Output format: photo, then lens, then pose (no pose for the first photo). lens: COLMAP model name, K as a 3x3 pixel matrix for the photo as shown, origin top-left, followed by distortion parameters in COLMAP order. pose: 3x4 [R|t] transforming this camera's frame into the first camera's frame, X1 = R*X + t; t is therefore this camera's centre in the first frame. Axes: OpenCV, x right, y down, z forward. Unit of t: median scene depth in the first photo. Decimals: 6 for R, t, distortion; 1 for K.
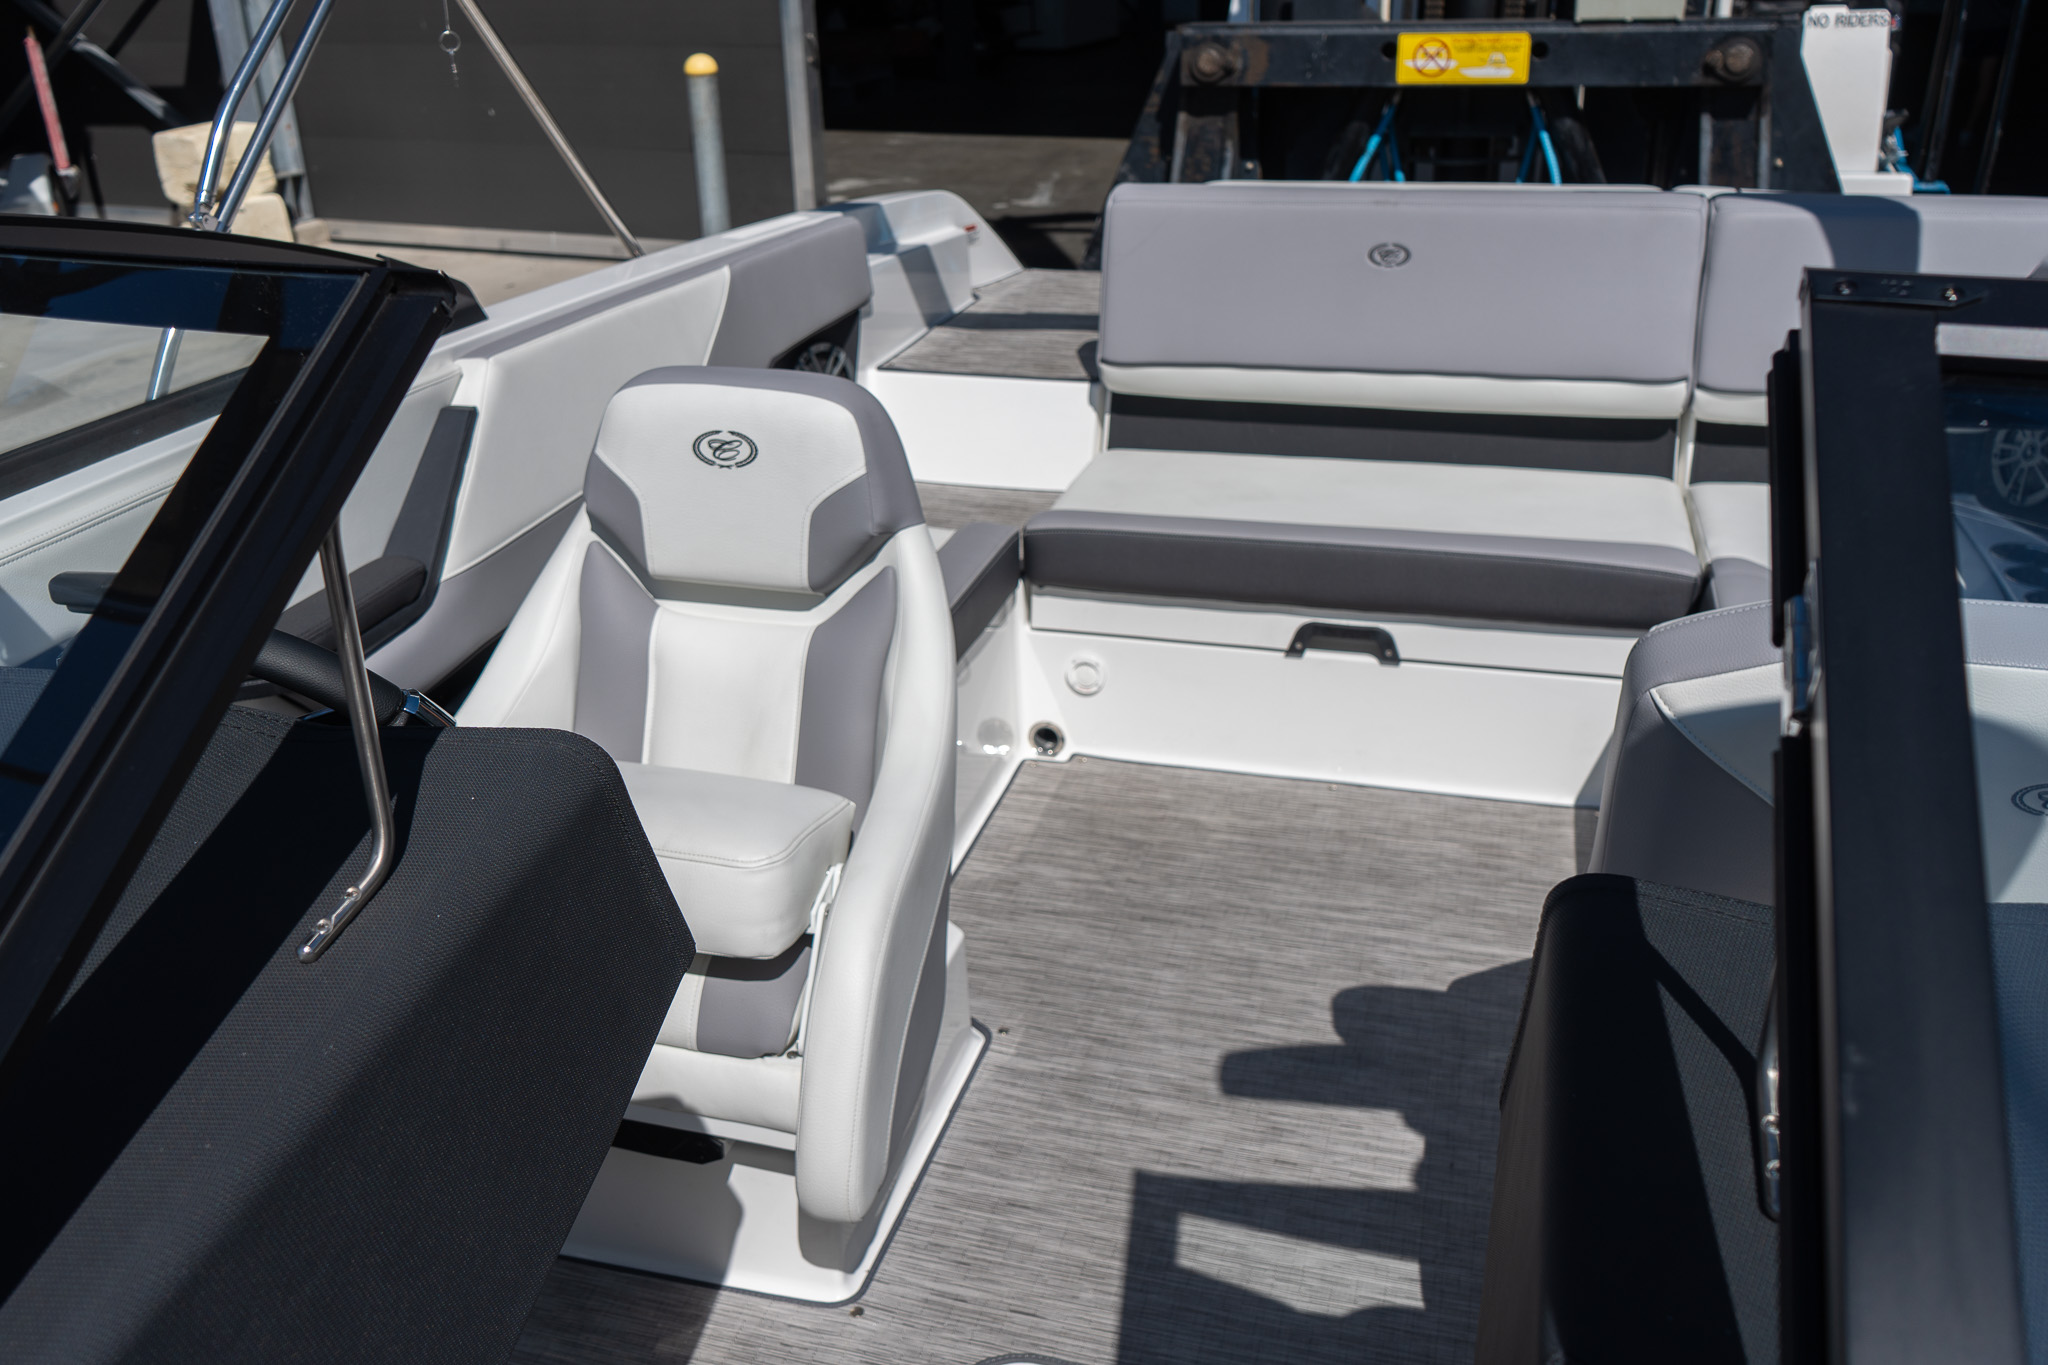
lens RADIAL K [[1634.8, 0, 1024.0], [0, 1634.8, 682.5], [0, 0, 1]] dist [-0.000192, 0.000030]
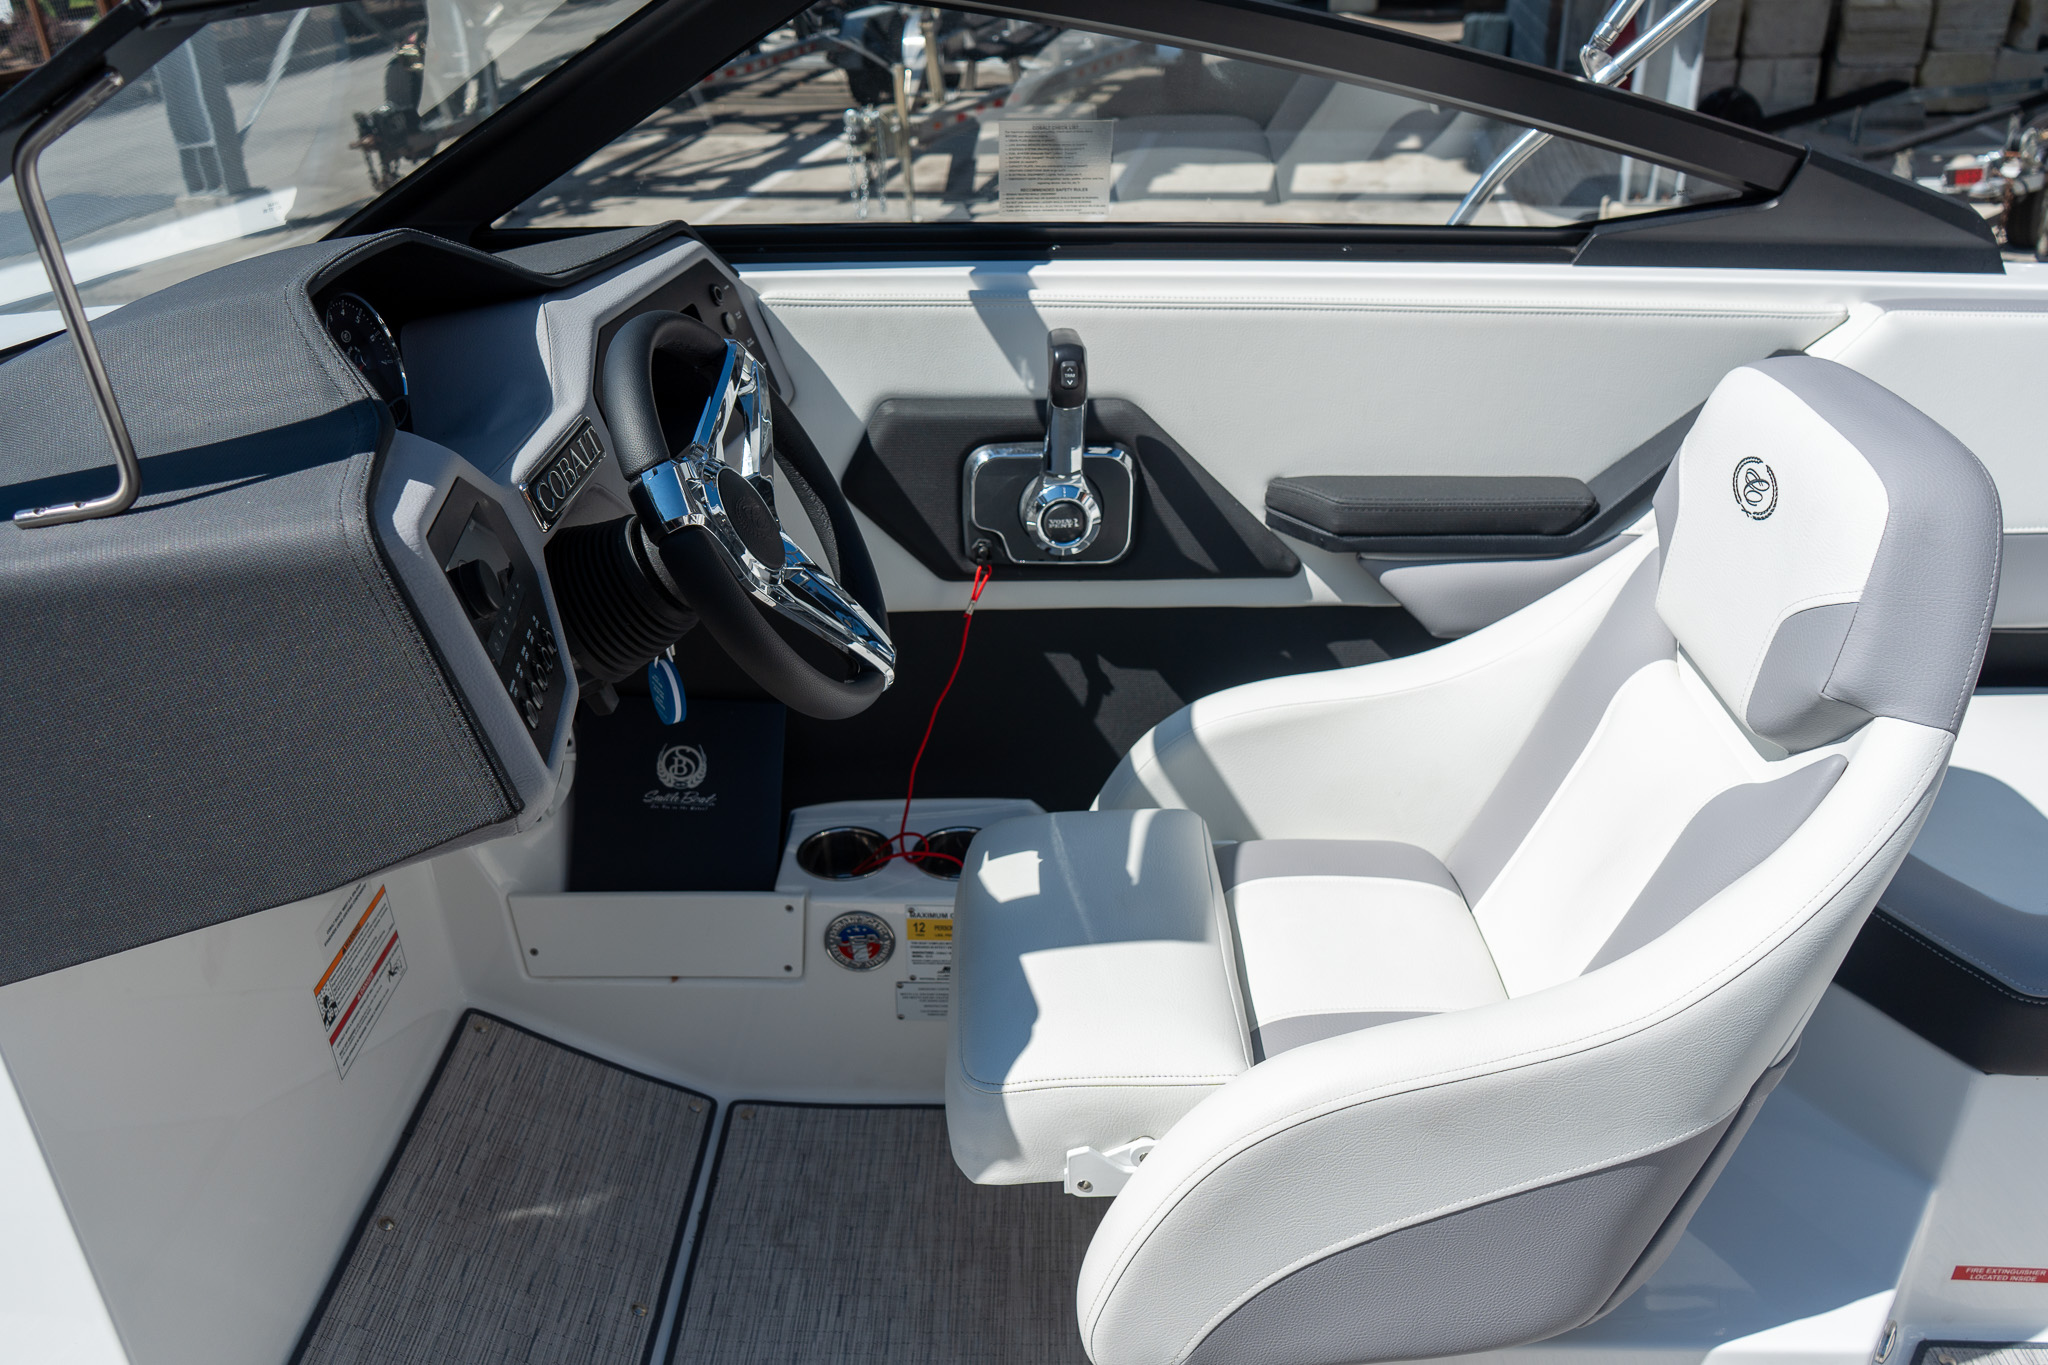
lens RADIAL K [[1634.8, 0, 1024.0], [0, 1634.8, 682.5], [0, 0, 1]] dist [-0.000192, 0.000030]
pose [[0.300003, 0.478333, -0.825346, 0.333925], [-0.420890, 0.842803, 0.335462, -0.175026], [0.856067, 0.246741, 0.454169, 0.441703]]
